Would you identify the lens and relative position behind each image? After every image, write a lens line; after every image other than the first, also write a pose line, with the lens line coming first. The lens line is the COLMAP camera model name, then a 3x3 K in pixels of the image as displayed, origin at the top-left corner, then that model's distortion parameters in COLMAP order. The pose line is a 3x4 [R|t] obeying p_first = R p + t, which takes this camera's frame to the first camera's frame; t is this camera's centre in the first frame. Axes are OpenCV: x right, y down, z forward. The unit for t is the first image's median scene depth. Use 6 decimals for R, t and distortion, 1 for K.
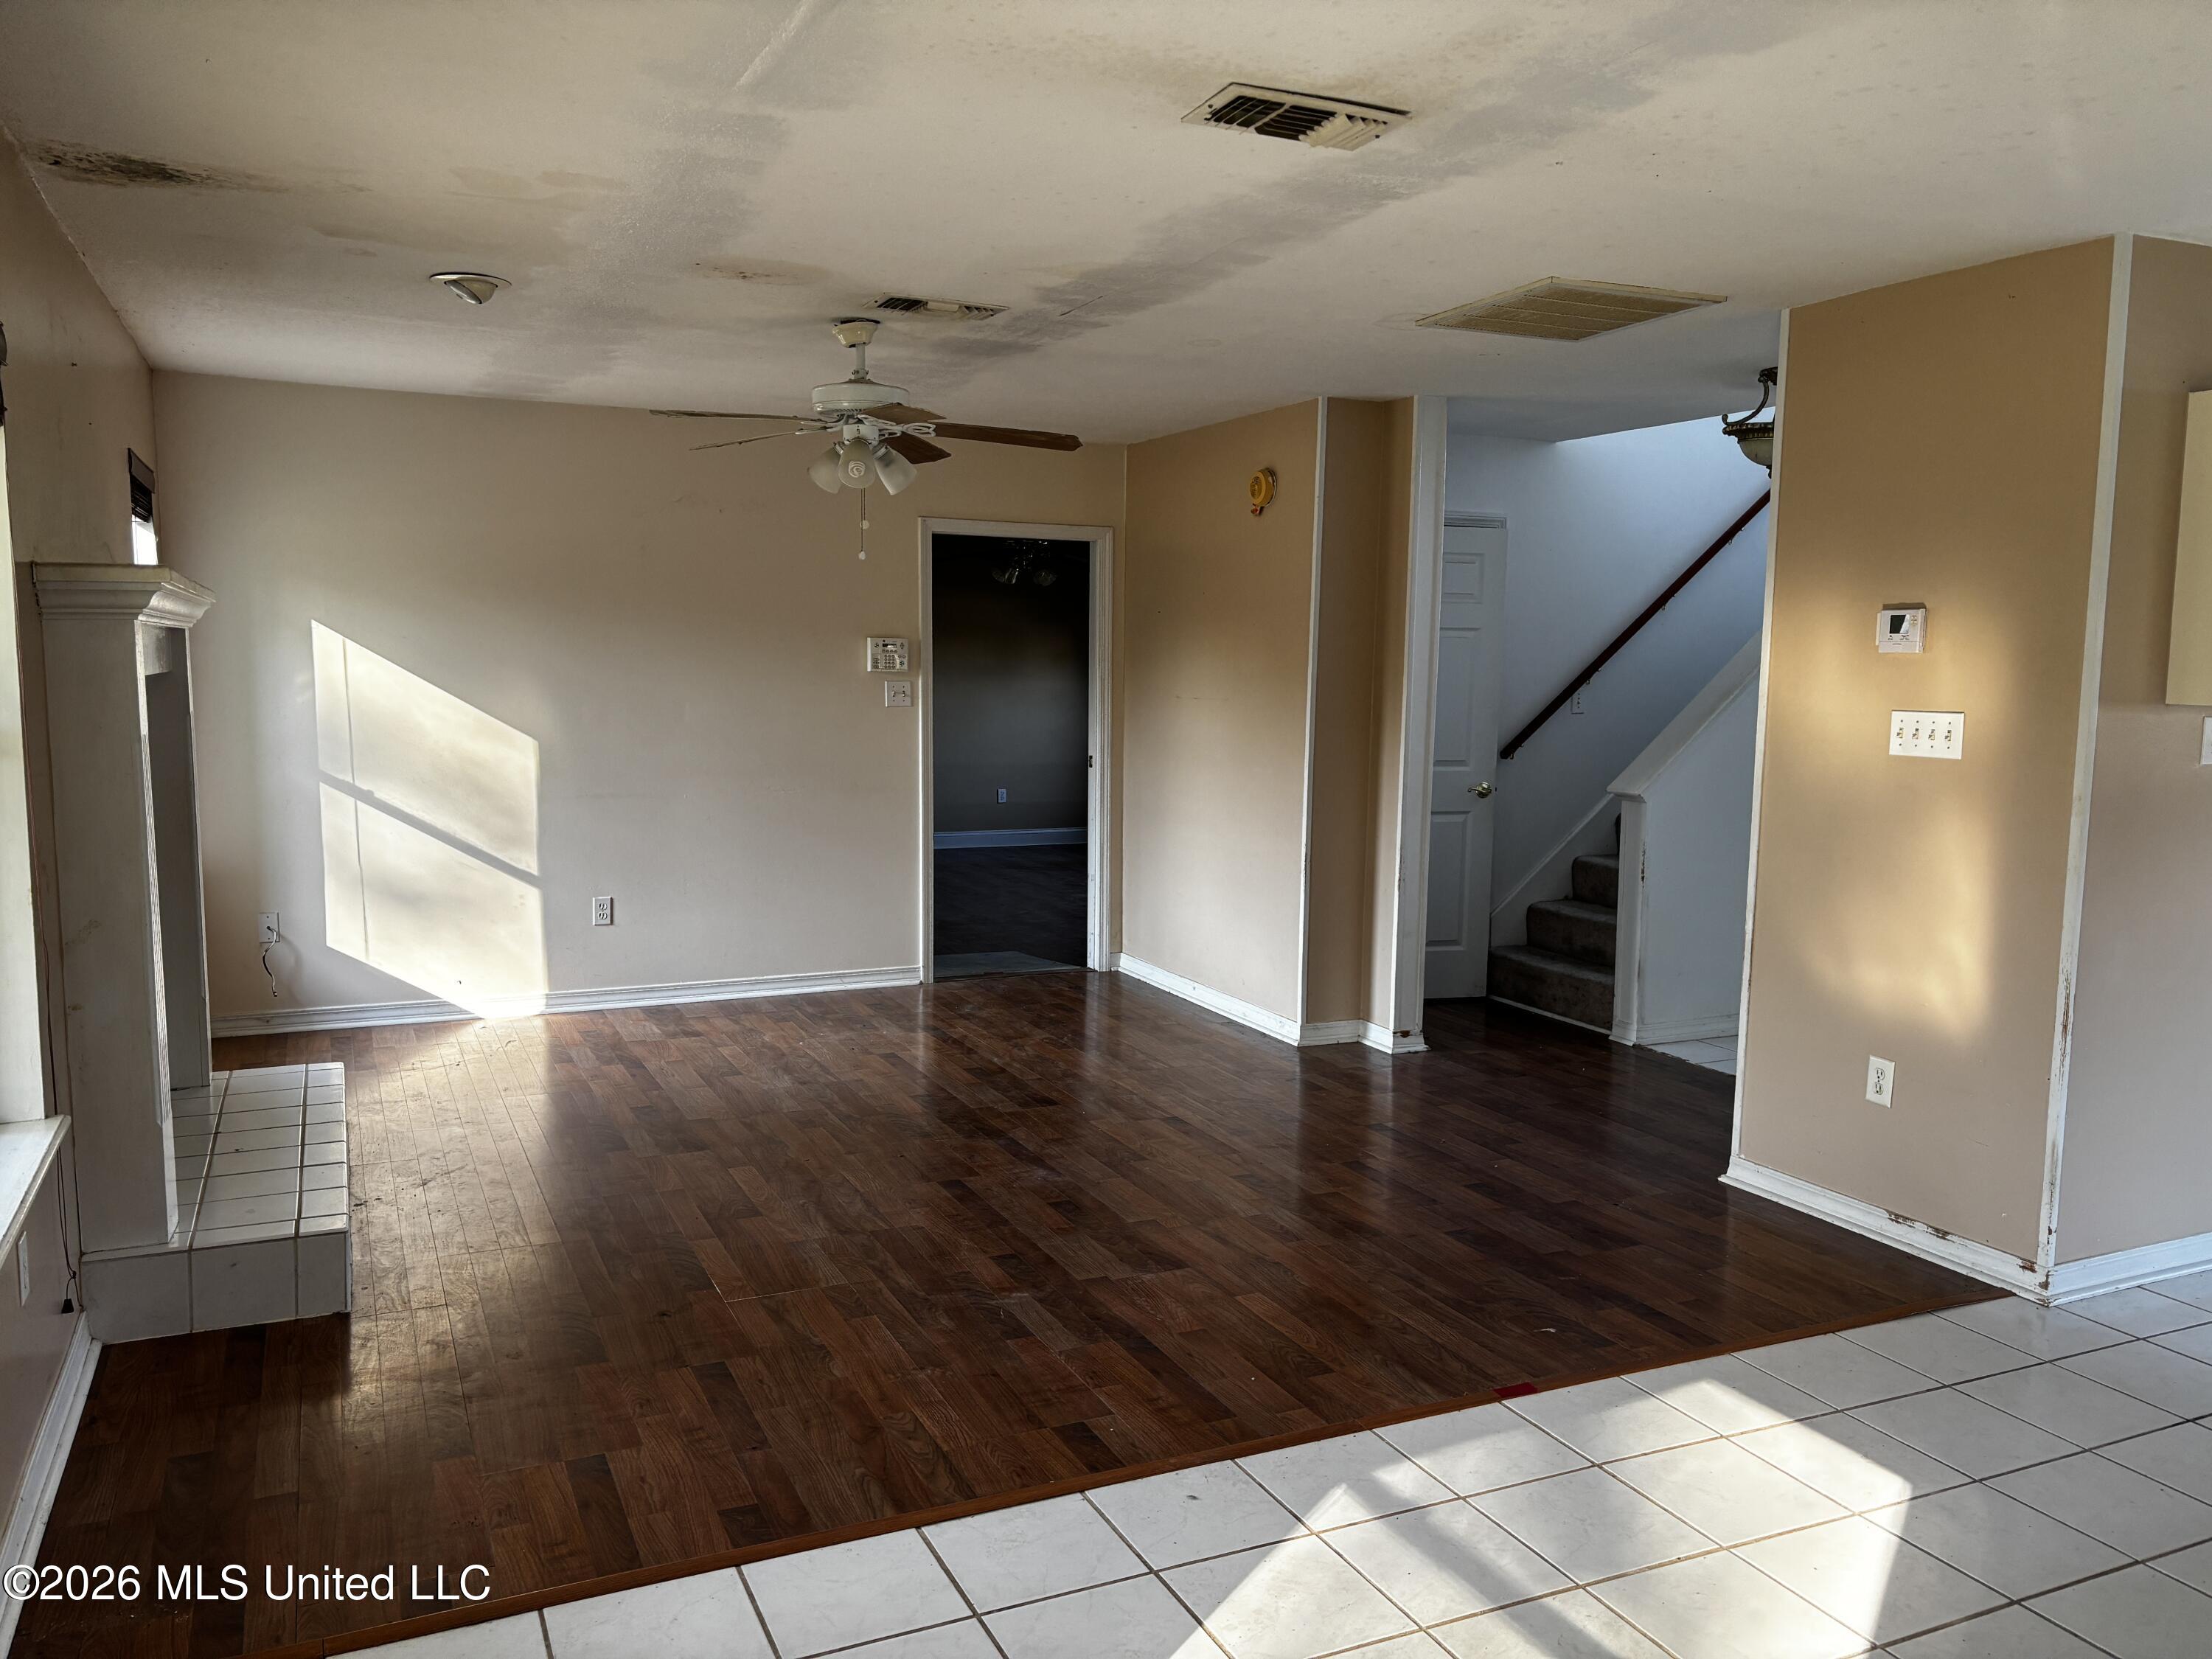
lens RADIAL K [[1665.8, 0, 1090.9], [0, 1665.8, 839.0], [0, 0, 1]] dist [0.060198, -0.060229]
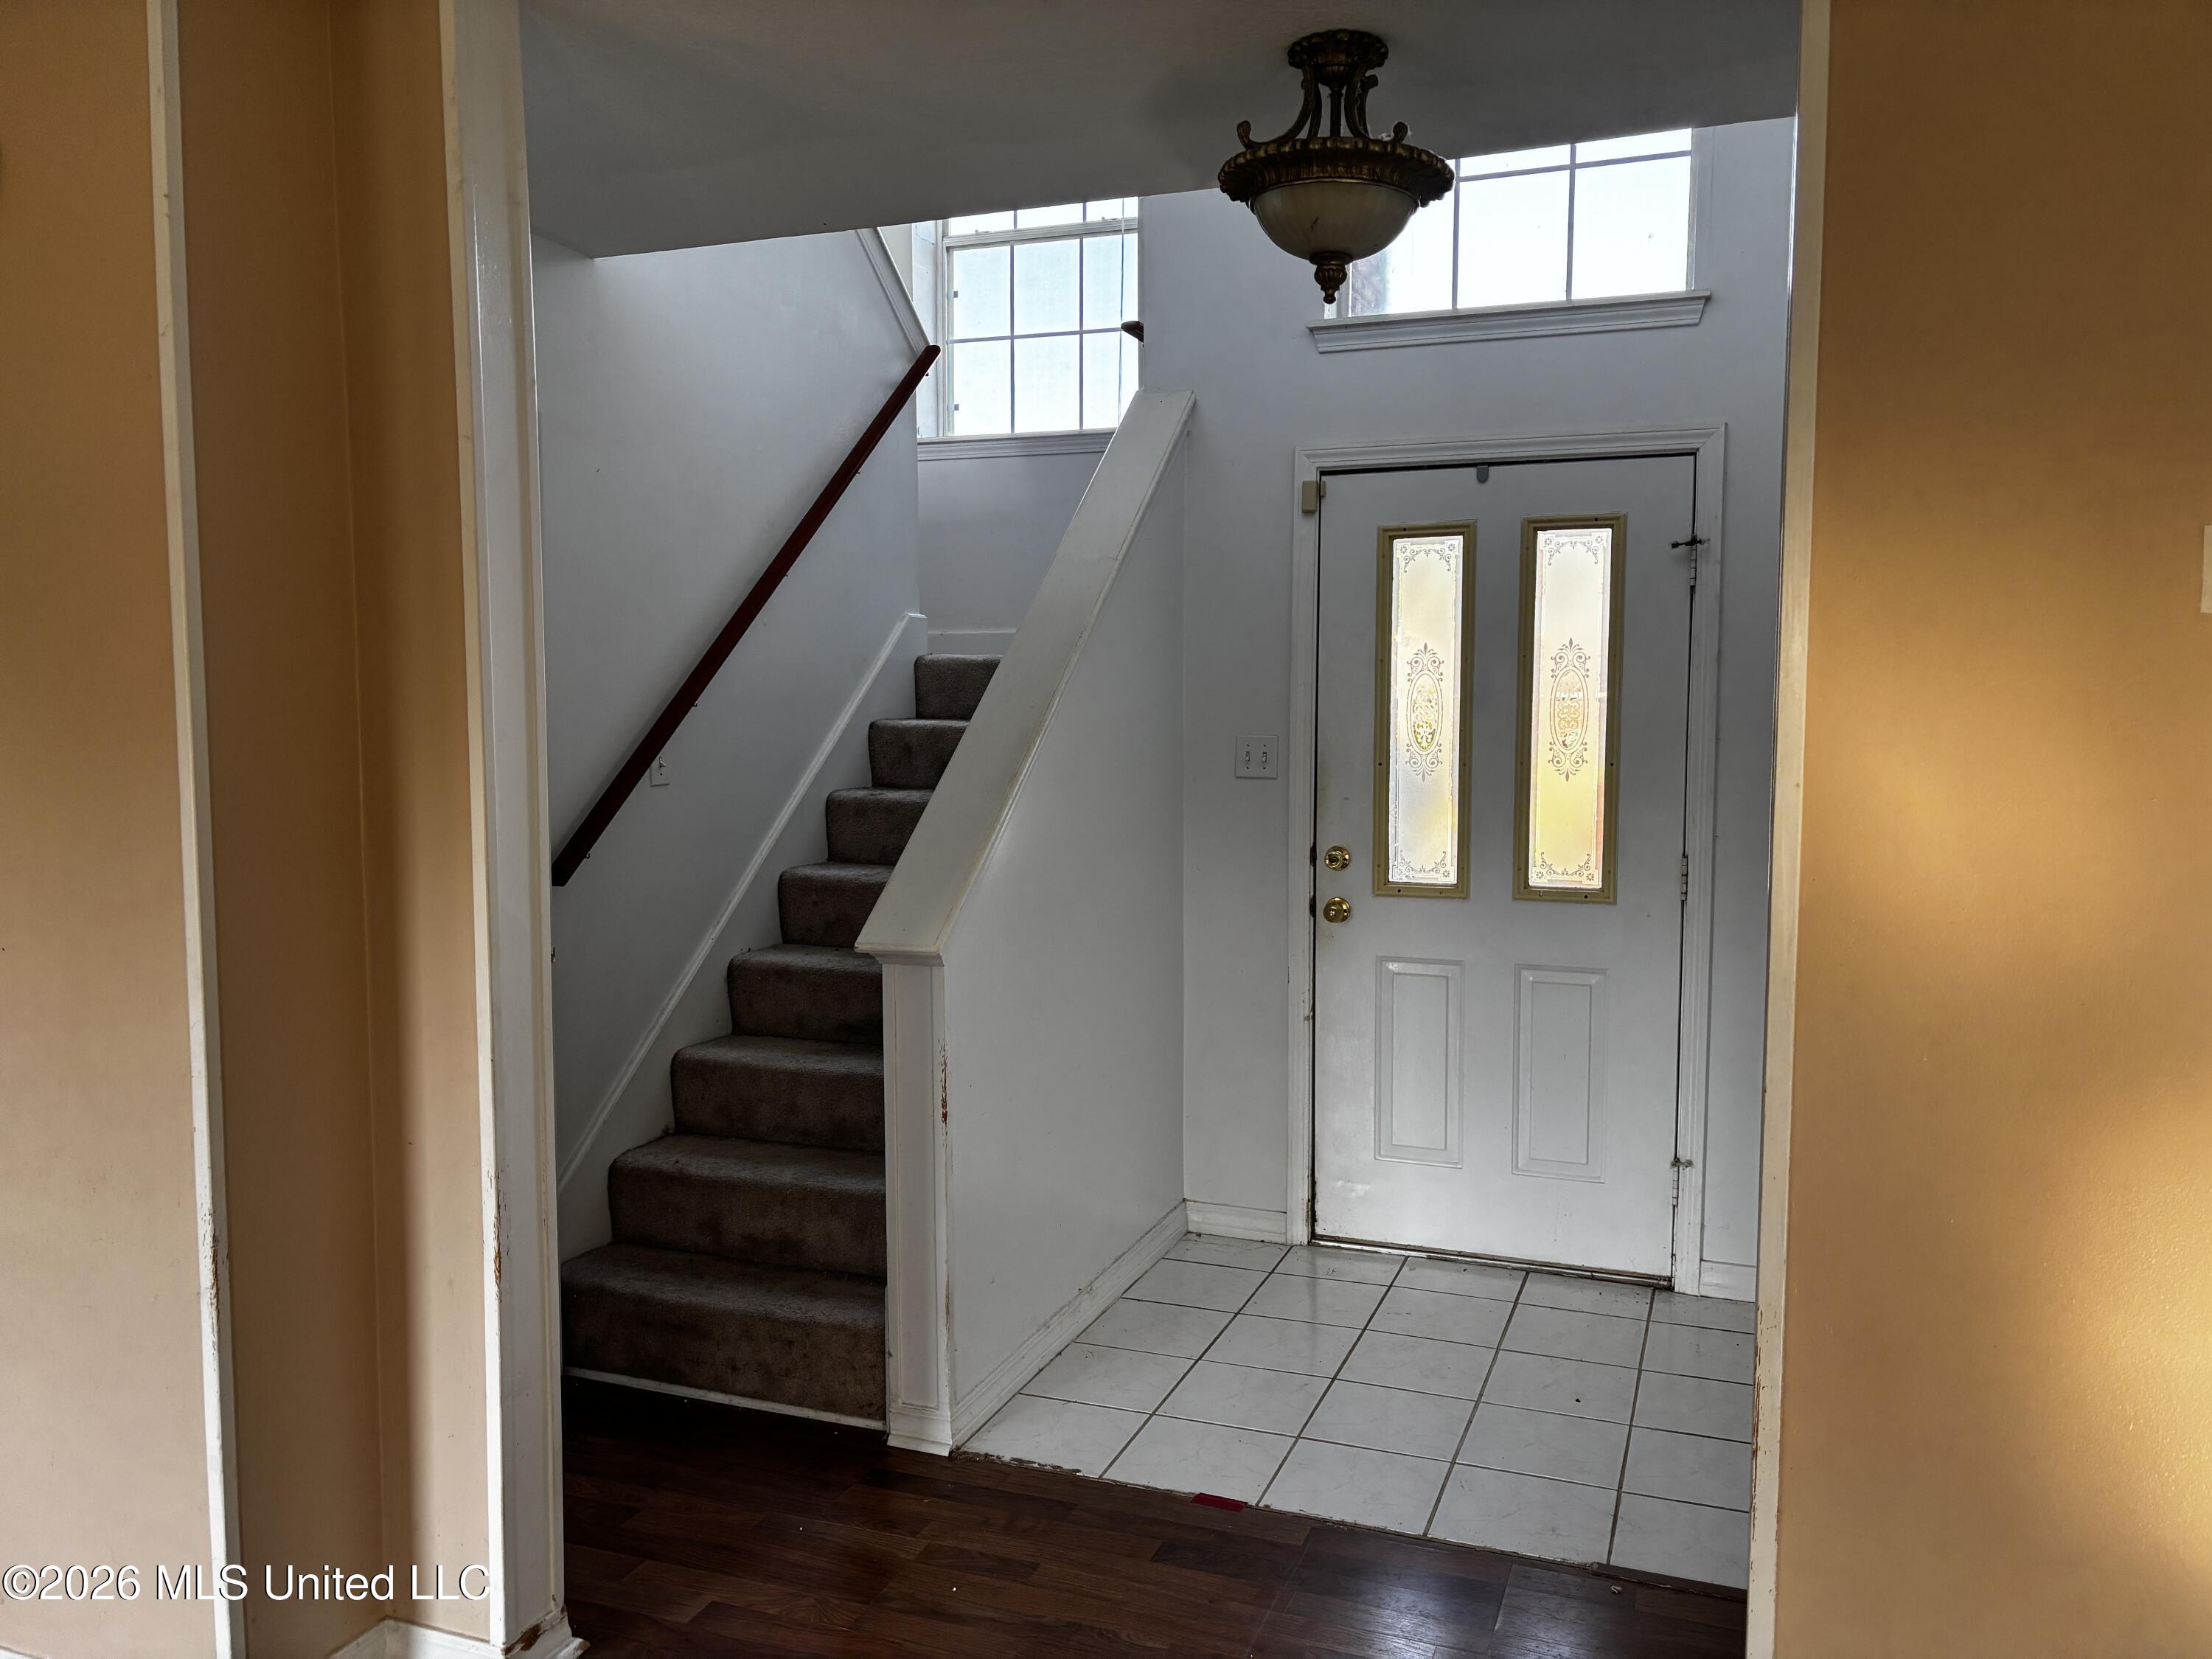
lens RADIAL K [[1665.8, 0, 1090.9], [0, 1665.8, 839.0], [0, 0, 1]] dist [0.060198, -0.060229]
pose [[0.718716, -0.074176, 0.691335, 0.022426], [0.089651, 0.995880, 0.013649, -0.059958], [-0.689499, 0.052169, 0.722405, 0.587581]]
